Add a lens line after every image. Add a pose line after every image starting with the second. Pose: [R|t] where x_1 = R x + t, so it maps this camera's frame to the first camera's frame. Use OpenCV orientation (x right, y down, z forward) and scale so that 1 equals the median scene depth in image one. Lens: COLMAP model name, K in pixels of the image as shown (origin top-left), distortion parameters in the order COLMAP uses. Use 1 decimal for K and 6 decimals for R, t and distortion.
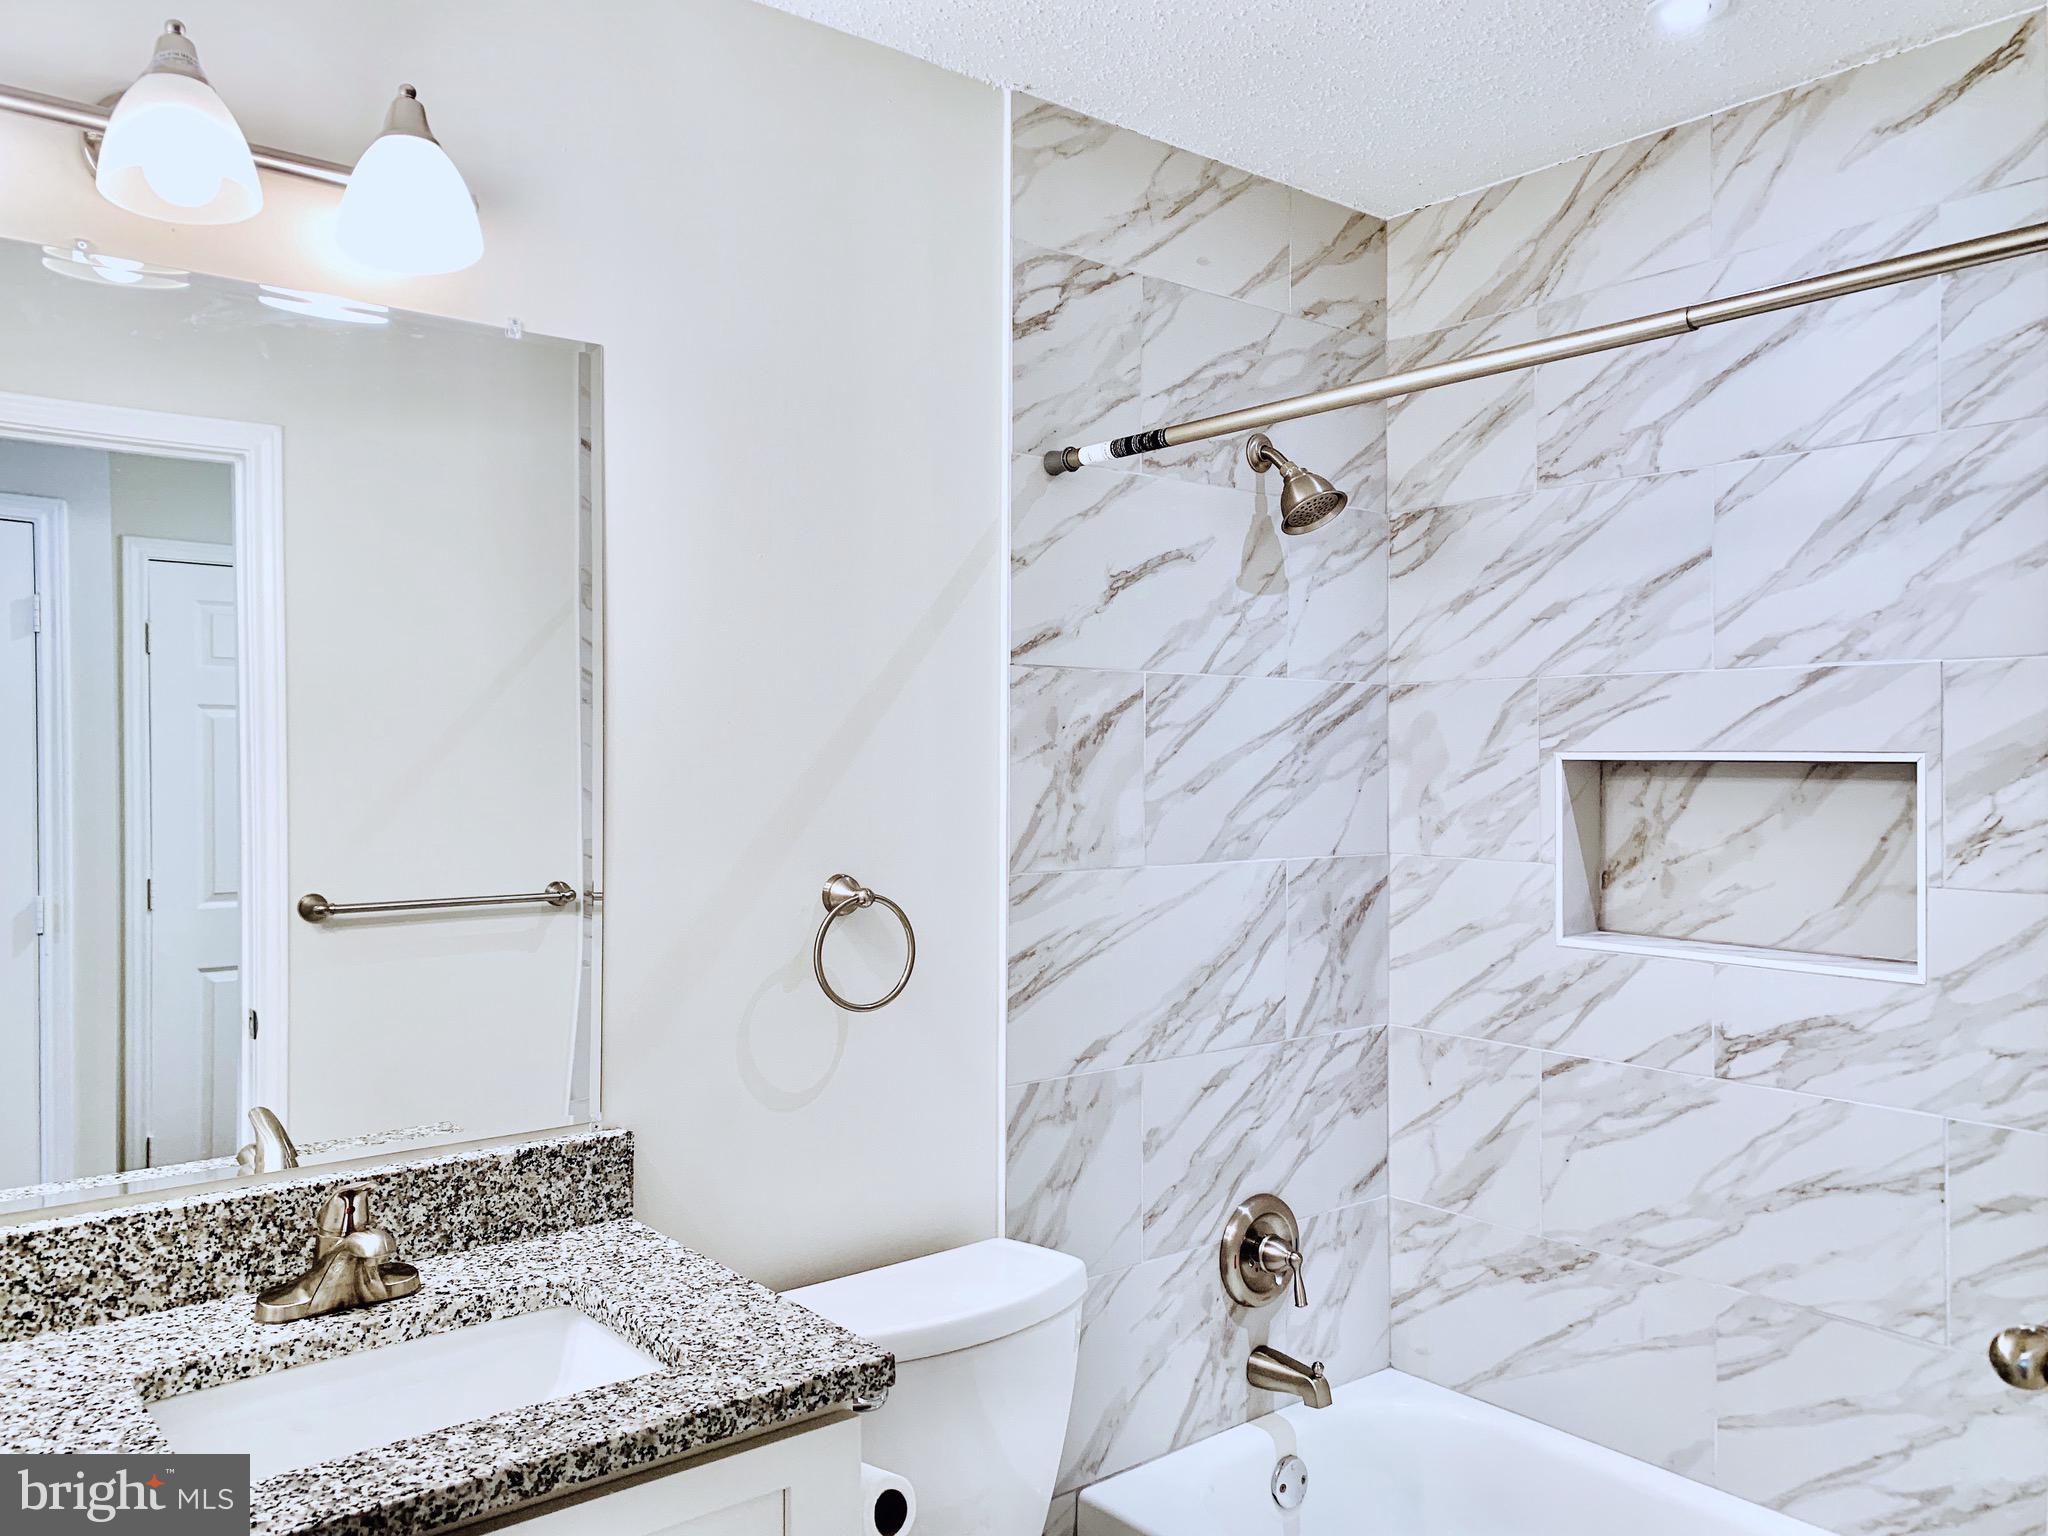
lens RADIAL K [[1568.0, 0, 1009.8], [0, 1568.0, 777.9], [0, 0, 1]] dist [0.047386, -0.044230]
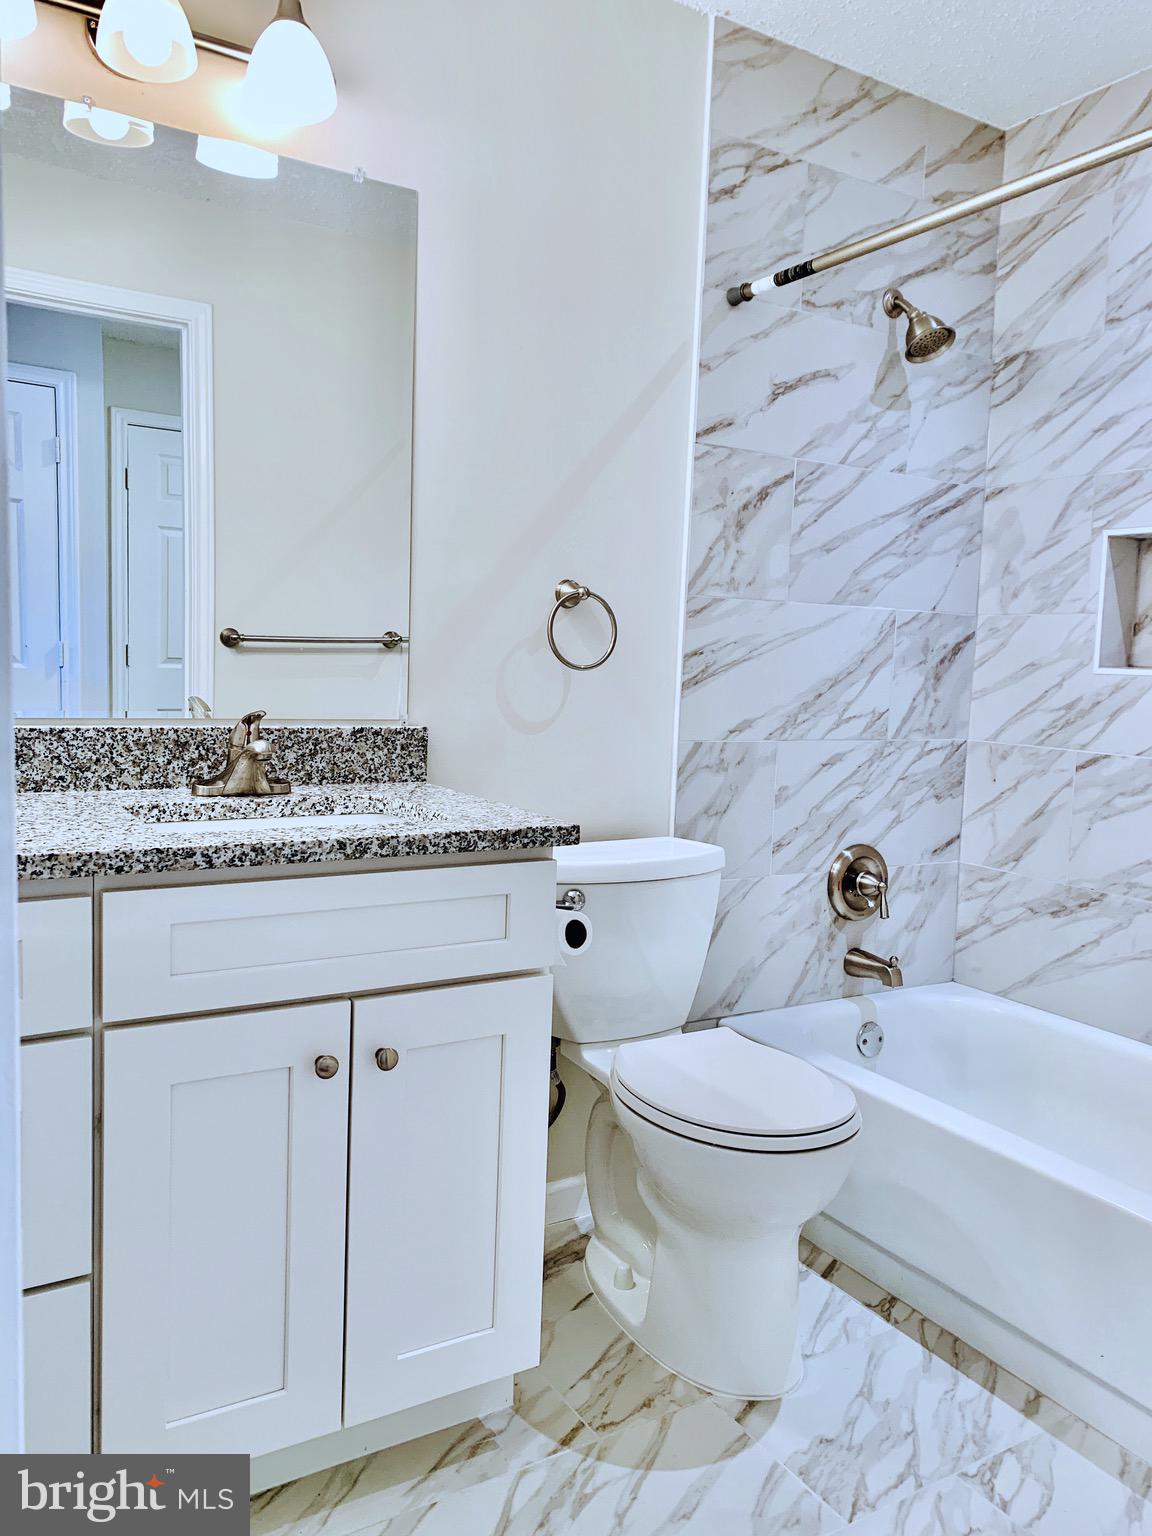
lens RADIAL K [[1176.0, 0, 574.2], [0, 1176.0, 778.2], [0, 0, 1]] dist [0.047386, -0.044230]
pose [[0.990102, 0.045600, -0.132734, 0.043220], [-0.034651, 0.995892, 0.083660, 0.130947], [0.136004, -0.078233, 0.987615, -0.085176]]
